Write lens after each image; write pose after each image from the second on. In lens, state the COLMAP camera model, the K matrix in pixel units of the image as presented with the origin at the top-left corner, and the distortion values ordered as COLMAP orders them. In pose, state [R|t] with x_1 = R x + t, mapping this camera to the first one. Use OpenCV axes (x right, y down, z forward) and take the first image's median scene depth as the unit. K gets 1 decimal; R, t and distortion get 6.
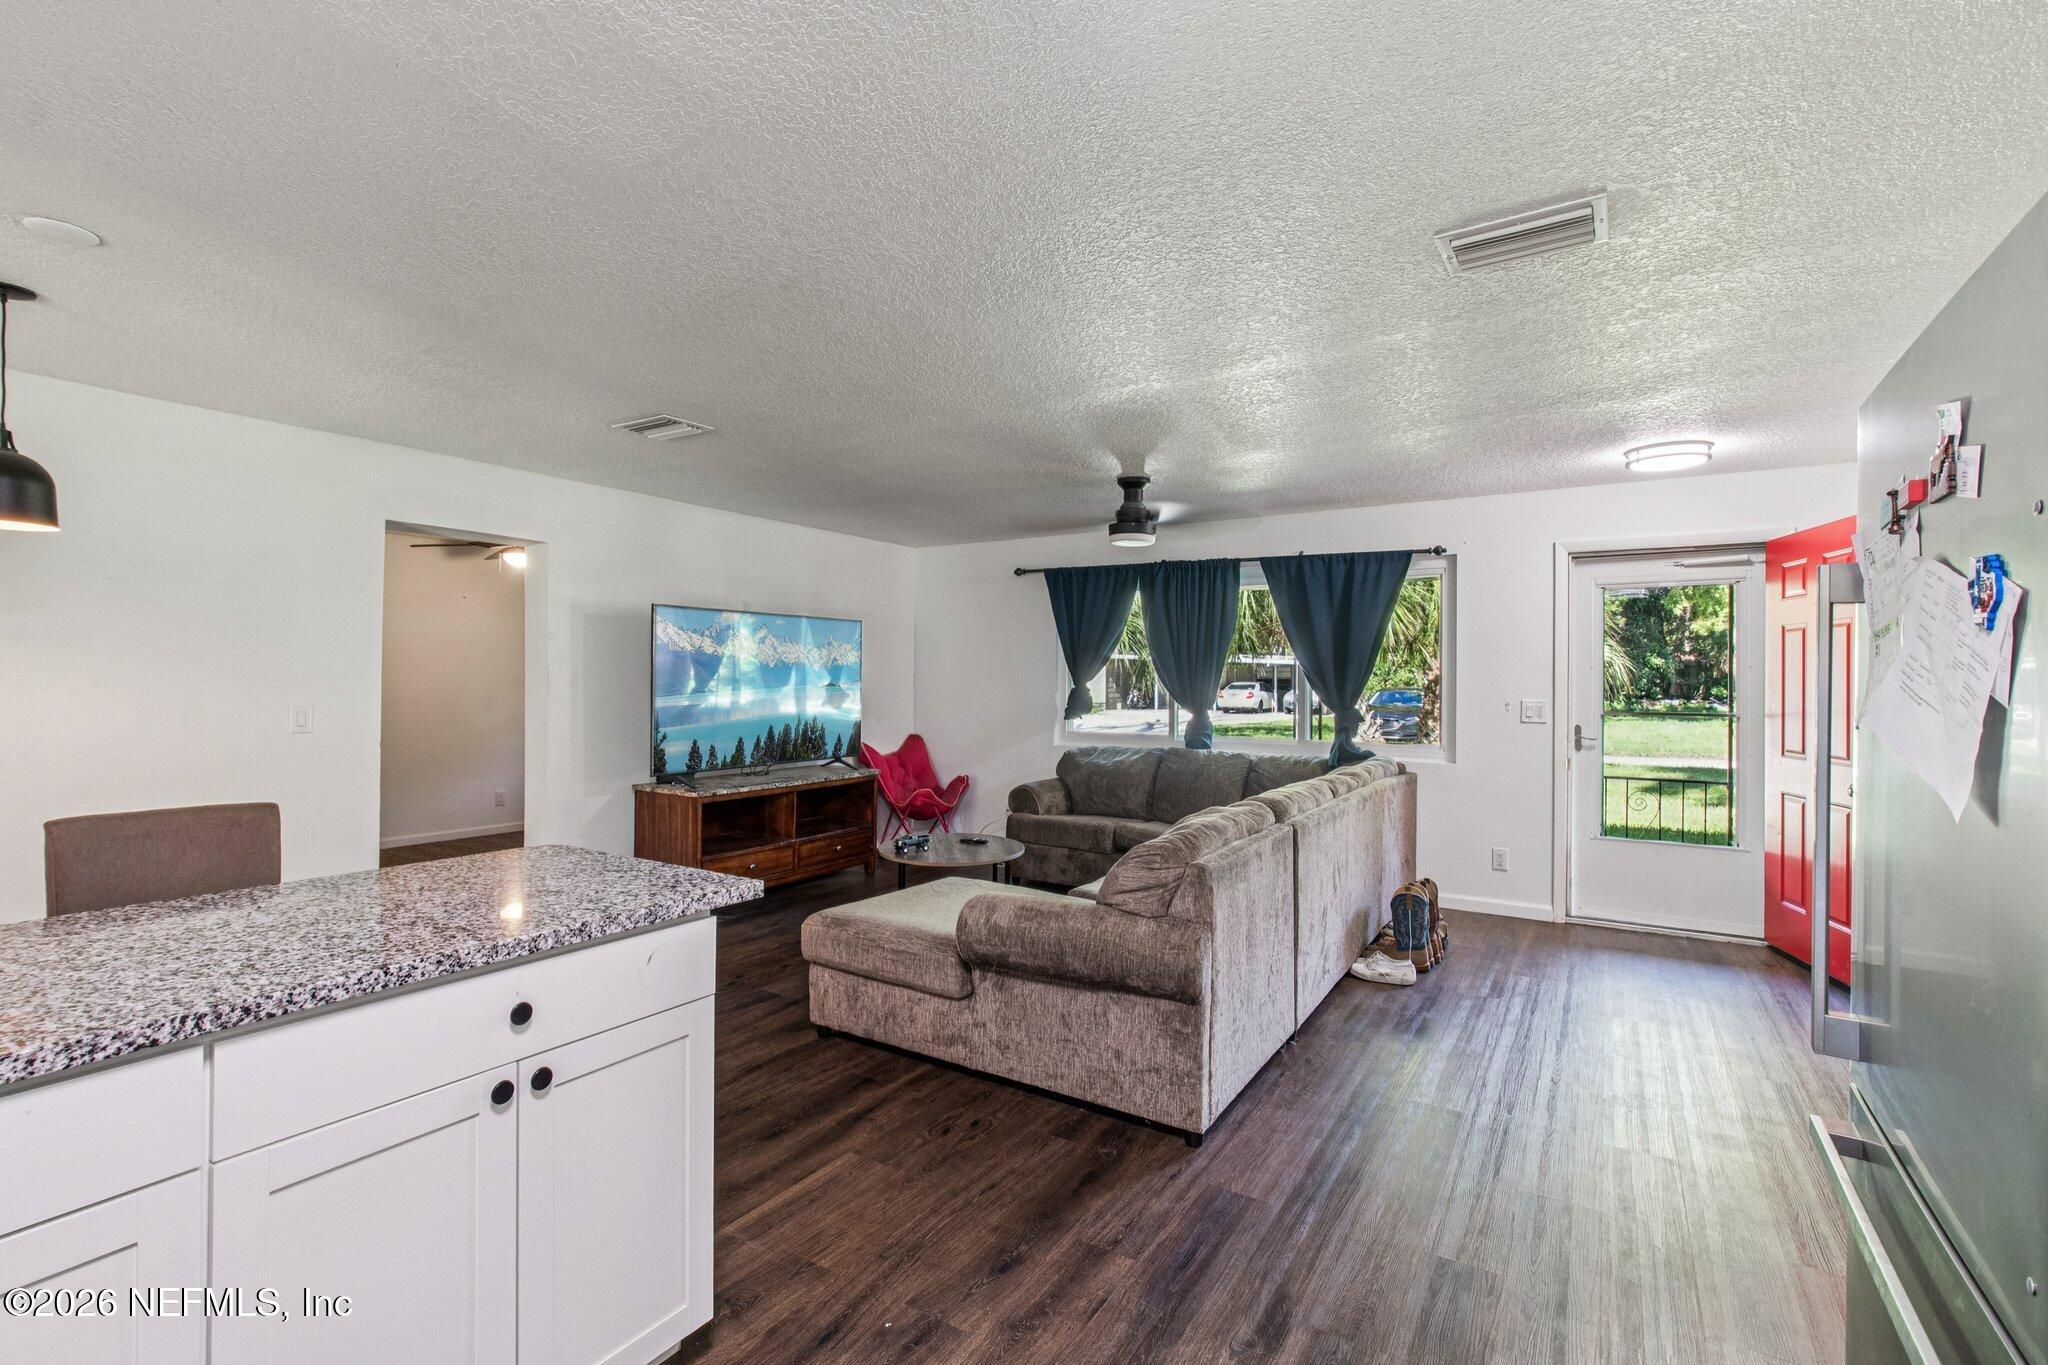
lens RADIAL K [[916.0, 0, 1008.4], [0, 916.0, 672.9], [0, 0, 1]] dist [0.004462, -0.003311]
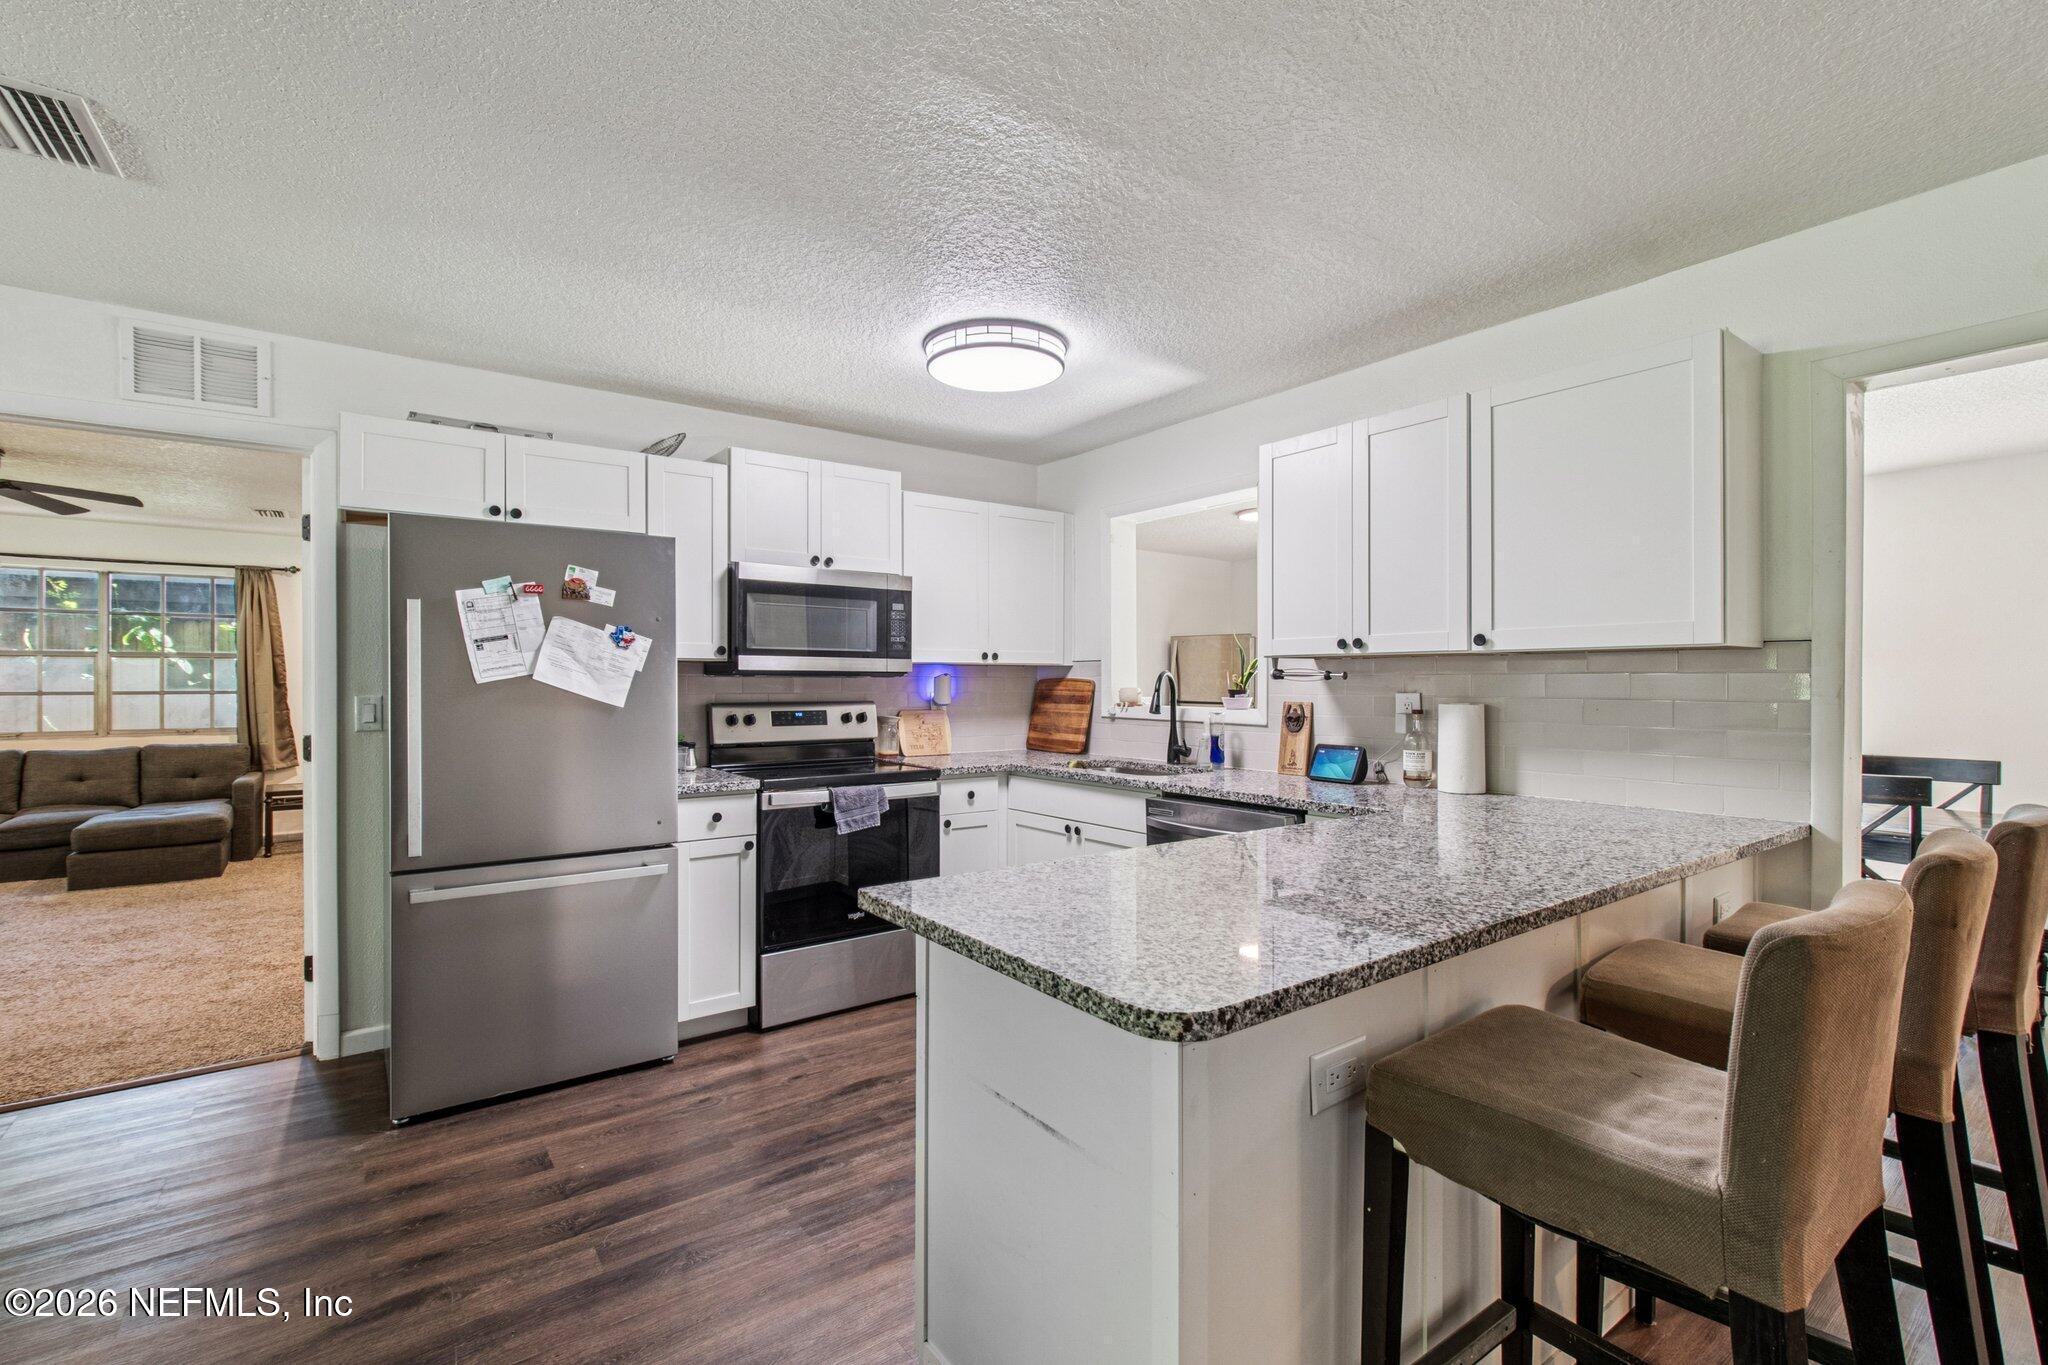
lens RADIAL K [[916.0, 0, 1016.3], [0, 916.0, 680.8], [0, 0, 1]] dist [0.004462, -0.003311]
pose [[-0.936885, -0.008953, 0.349522, -0.227058], [-0.011856, 0.999911, -0.006165, 0.012523], [-0.349436, -0.009919, -0.936908, 0.568113]]
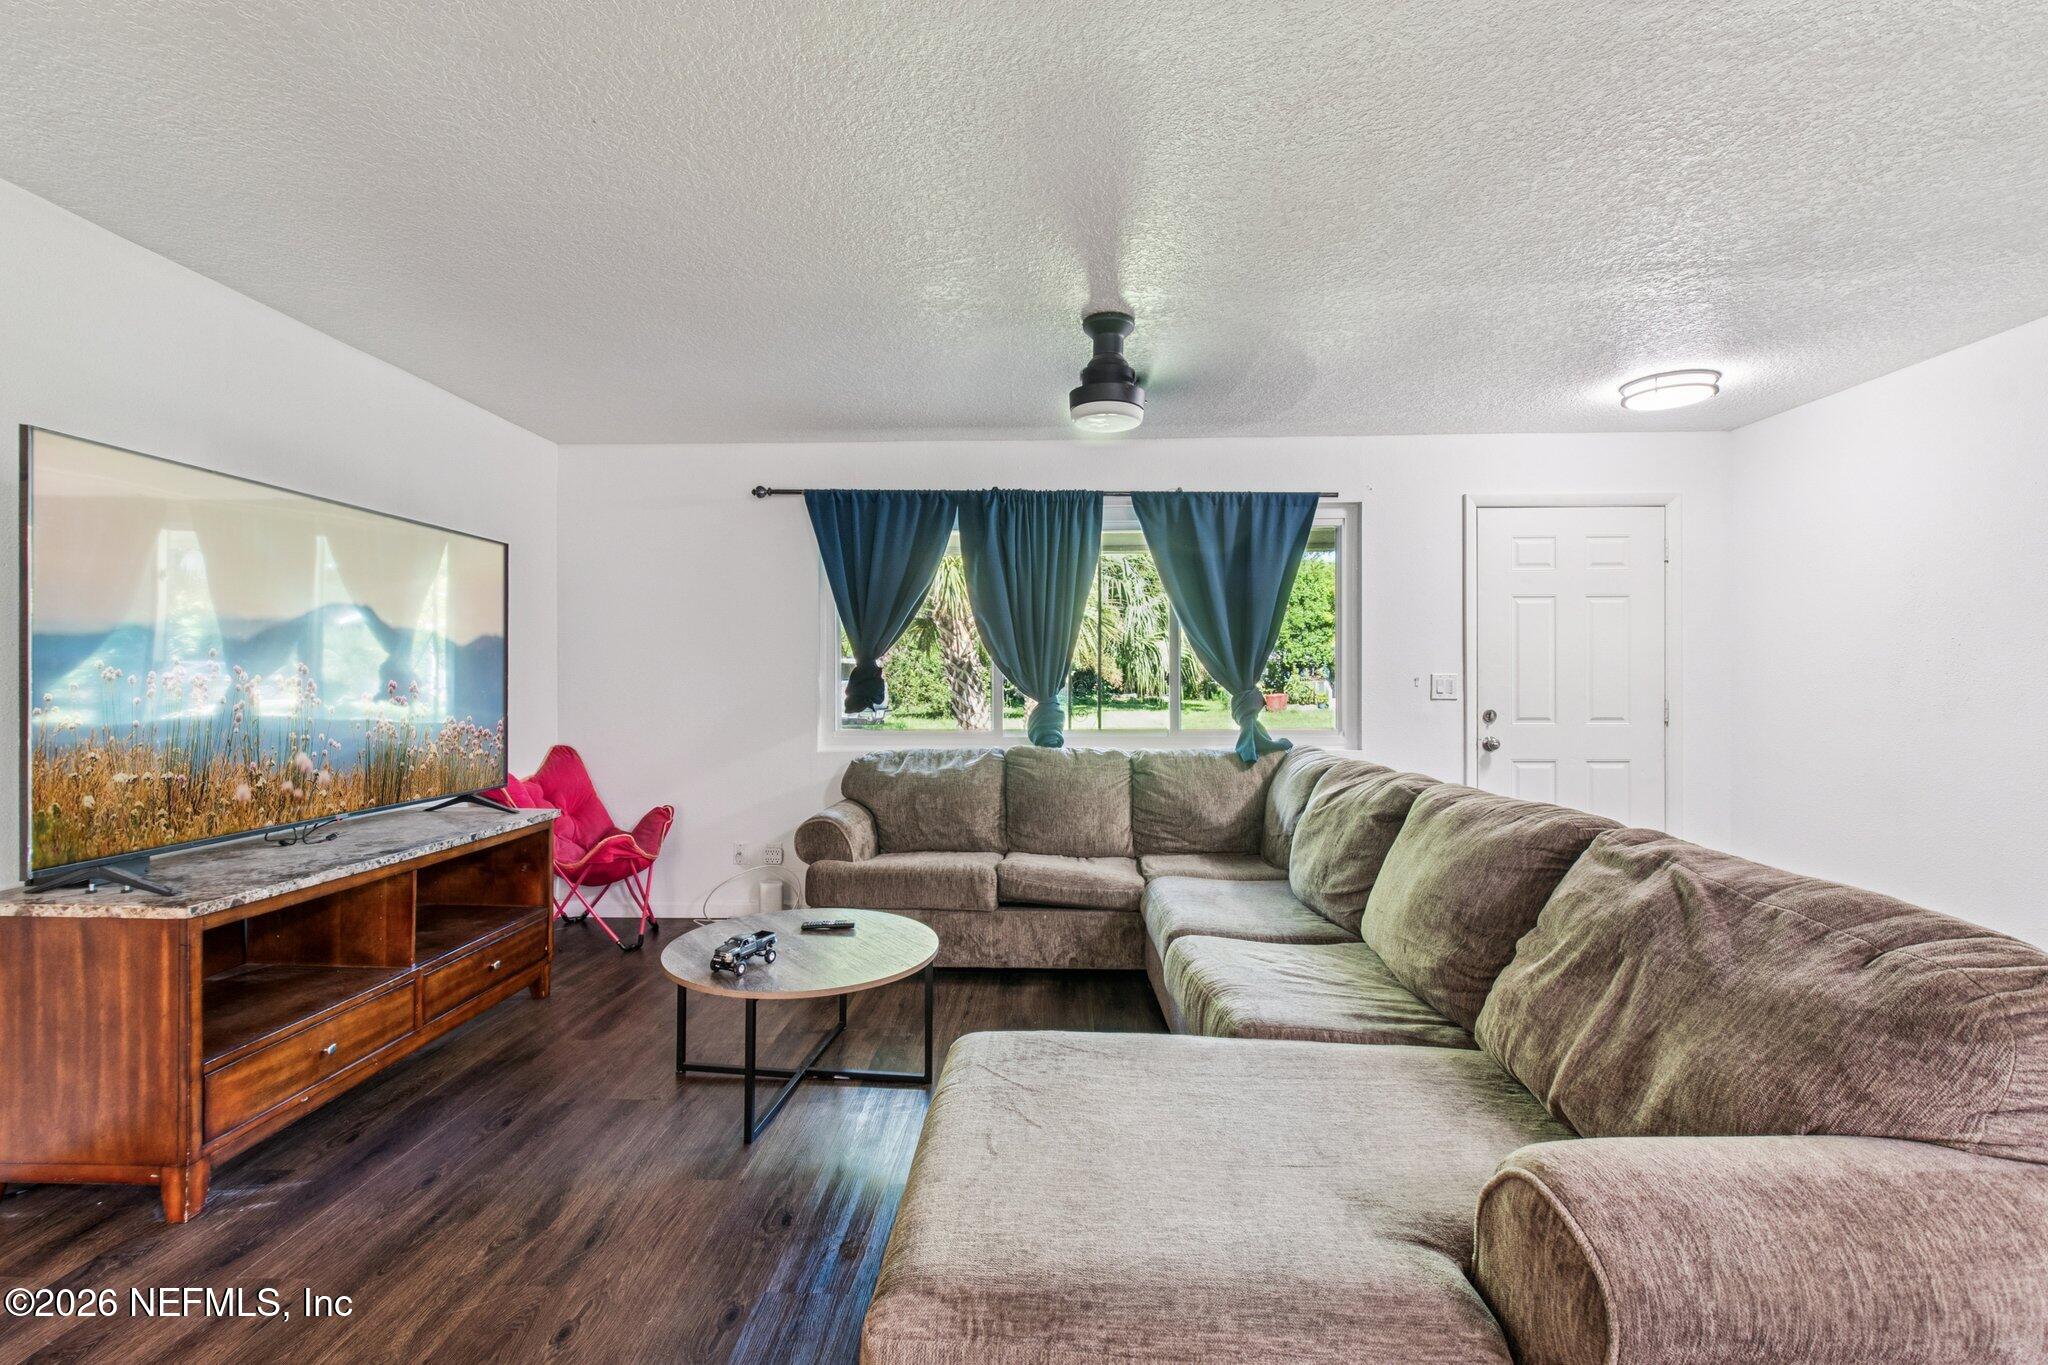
lens RADIAL K [[916.0, 0, 1012.4], [0, 916.0, 683.5], [0, 0, 1]] dist [0.004462, -0.003311]
pose [[0.858822, -0.010170, 0.512174, -0.213184], [0.004951, 0.999921, 0.011554, 0.025583], [-0.512251, -0.007387, 0.858804, 0.421317]]
